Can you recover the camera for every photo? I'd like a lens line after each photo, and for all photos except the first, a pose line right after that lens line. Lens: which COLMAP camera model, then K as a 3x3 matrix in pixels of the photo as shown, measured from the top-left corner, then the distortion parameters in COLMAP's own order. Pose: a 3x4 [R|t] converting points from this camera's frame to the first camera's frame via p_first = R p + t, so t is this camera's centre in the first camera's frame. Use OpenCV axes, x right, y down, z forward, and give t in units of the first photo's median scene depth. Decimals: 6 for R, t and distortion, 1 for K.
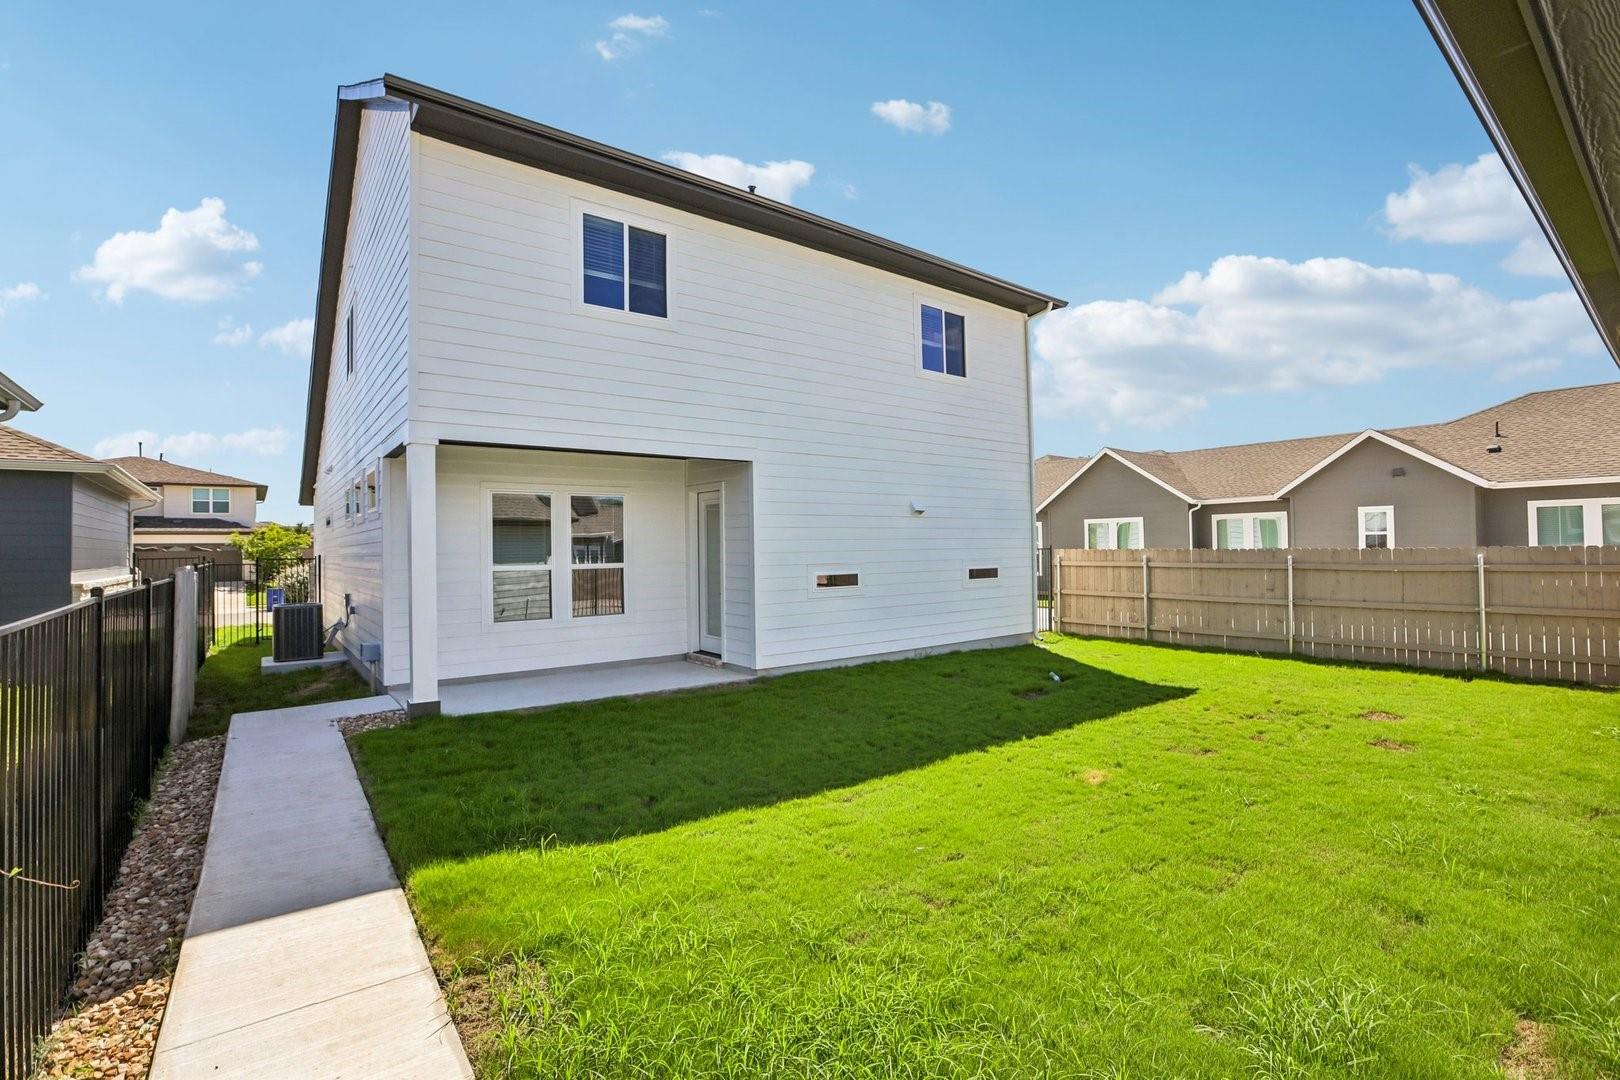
lens RADIAL K [[710.1, 0, 813.3], [0, 710.1, 539.2], [0, 0, 1]] dist [-0.003334, -0.000264]
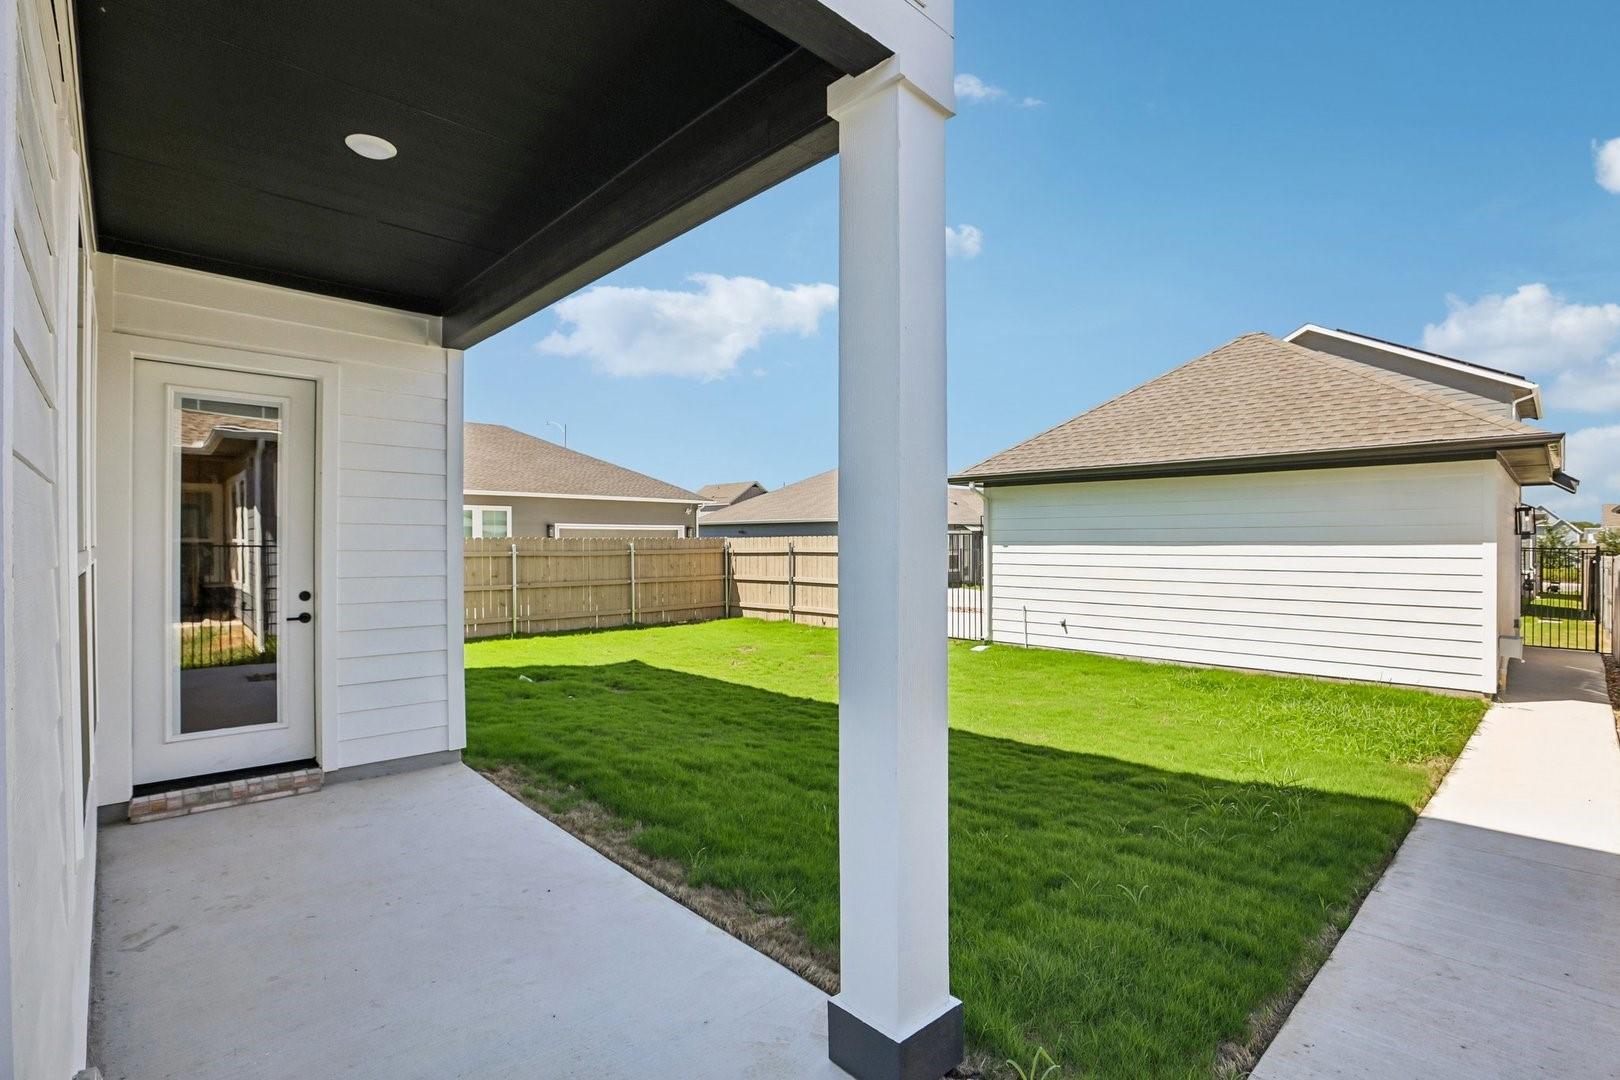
lens RADIAL K [[745.7, 0, 837.0], [0, 745.7, 549.9], [0, 0, 1]] dist [-0.033574, 0.008240]
pose [[-0.105497, -0.001075, 0.994419, -0.448705], [-0.011902, 0.999929, -0.000181, 0.023732], [-0.994348, -0.011854, -0.105502, 0.561950]]
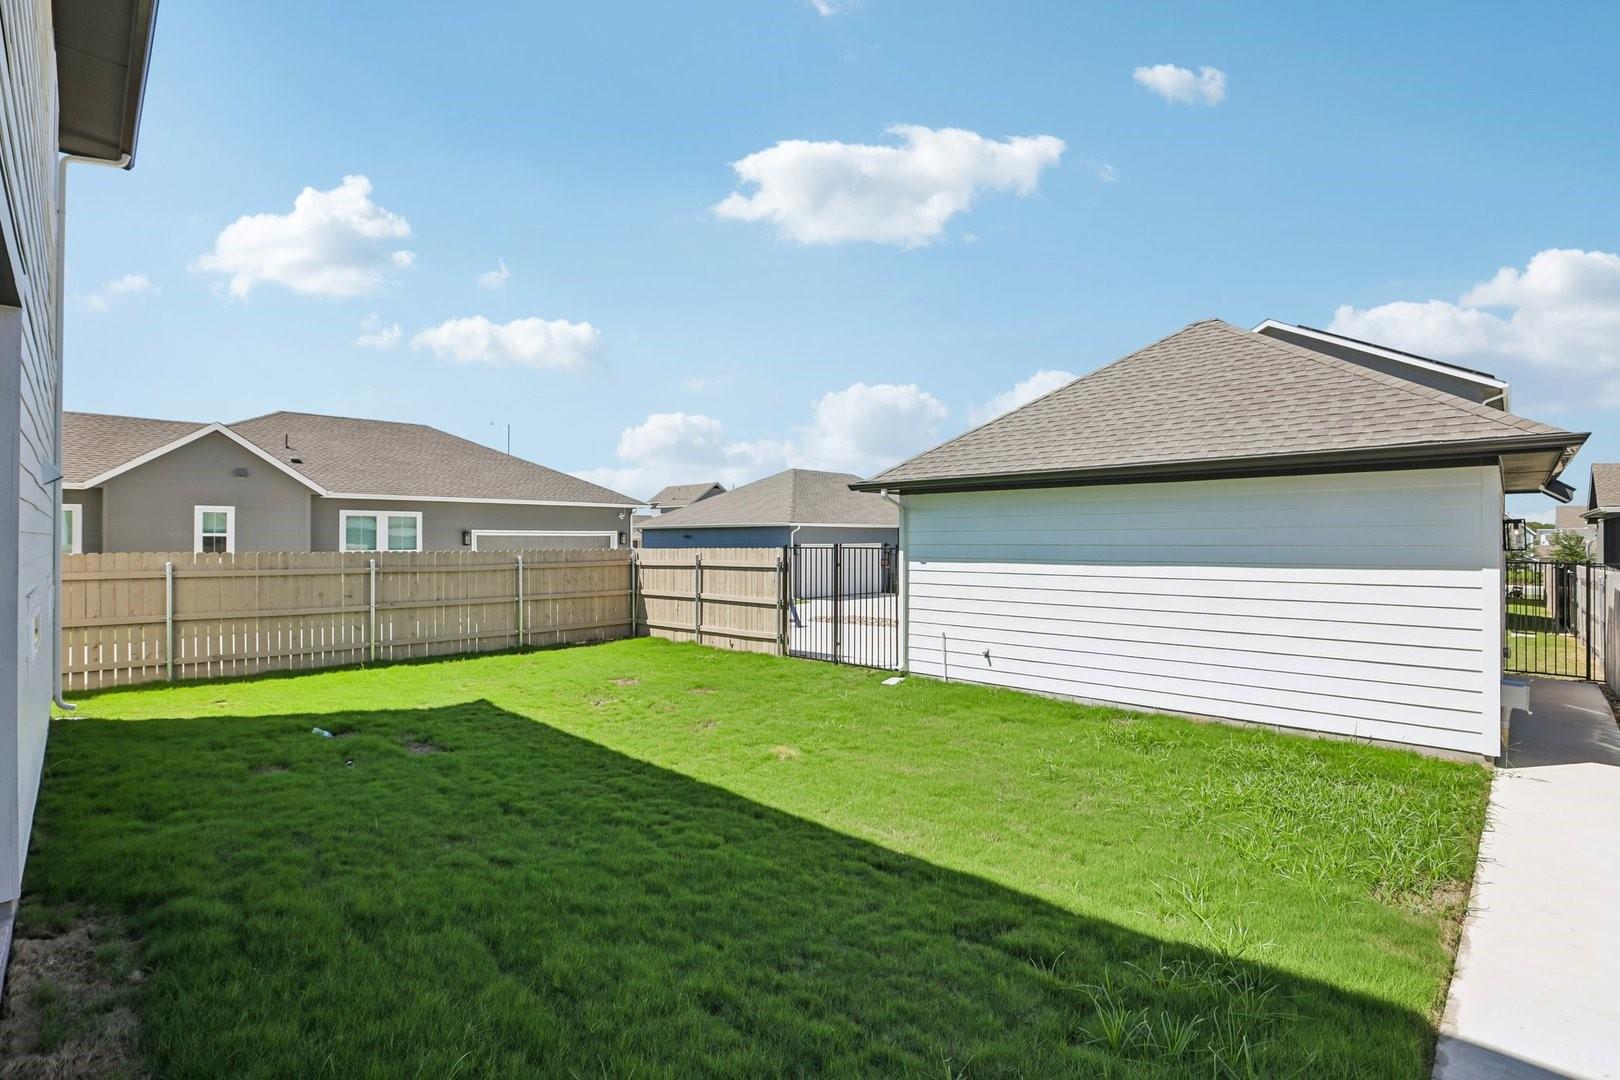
lens RADIAL K [[745.7, 0, 814.7], [0, 745.7, 549.0], [0, 0, 1]] dist [-0.033574, 0.008240]
pose [[-0.120696, 0.002224, 0.992687, -0.340558], [-0.011144, 0.999931, -0.003595, 0.006233], [-0.992627, -0.011497, -0.120663, 0.473795]]
